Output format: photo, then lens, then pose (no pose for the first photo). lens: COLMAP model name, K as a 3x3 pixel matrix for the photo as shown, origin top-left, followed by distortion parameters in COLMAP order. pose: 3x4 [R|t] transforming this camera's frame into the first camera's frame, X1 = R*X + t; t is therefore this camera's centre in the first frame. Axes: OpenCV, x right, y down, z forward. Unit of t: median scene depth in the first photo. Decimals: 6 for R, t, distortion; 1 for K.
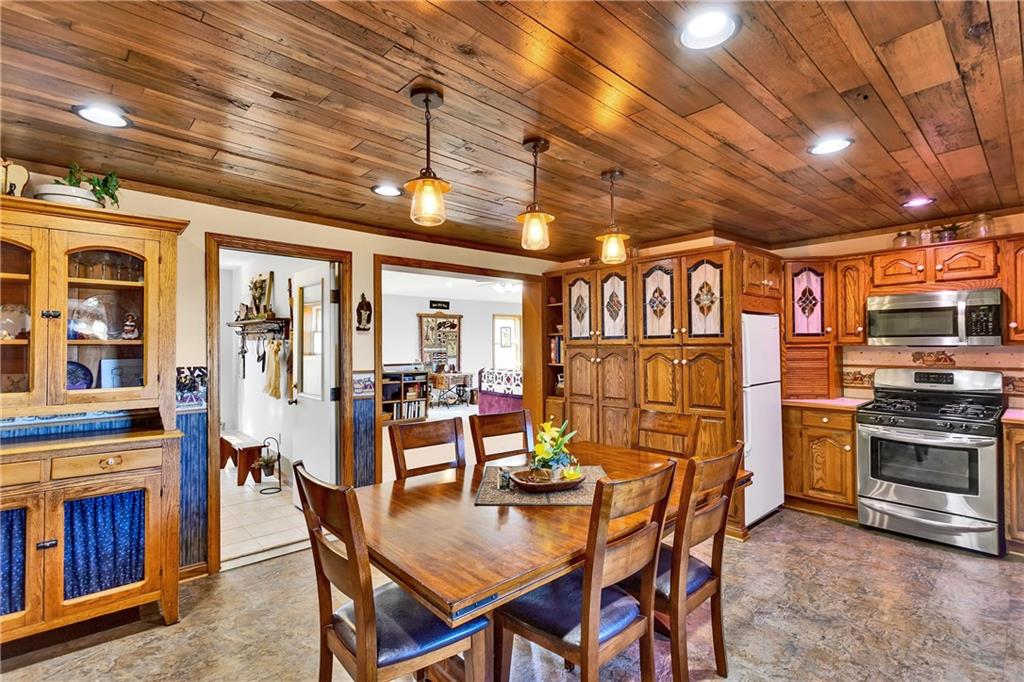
lens RADIAL K [[474.9, 0, 514.7], [0, 474.9, 336.3], [0, 0, 1]] dist [0.001253, 0.000242]
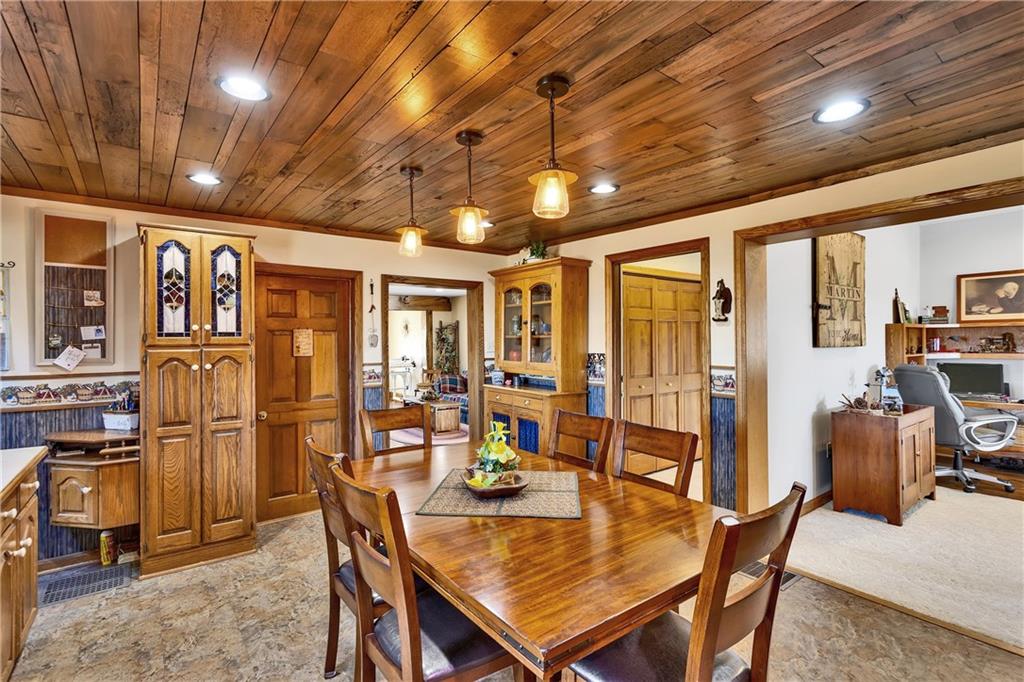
lens RADIAL K [[474.9, 0, 514.5], [0, 474.9, 342.5], [0, 0, 1]] dist [0.001253, 0.000242]
pose [[-0.073476, 0.012579, -0.997218, 0.609610], [0.024897, 0.999632, 0.010775, 0.008067], [0.996986, -0.024036, -0.073762, 0.685445]]
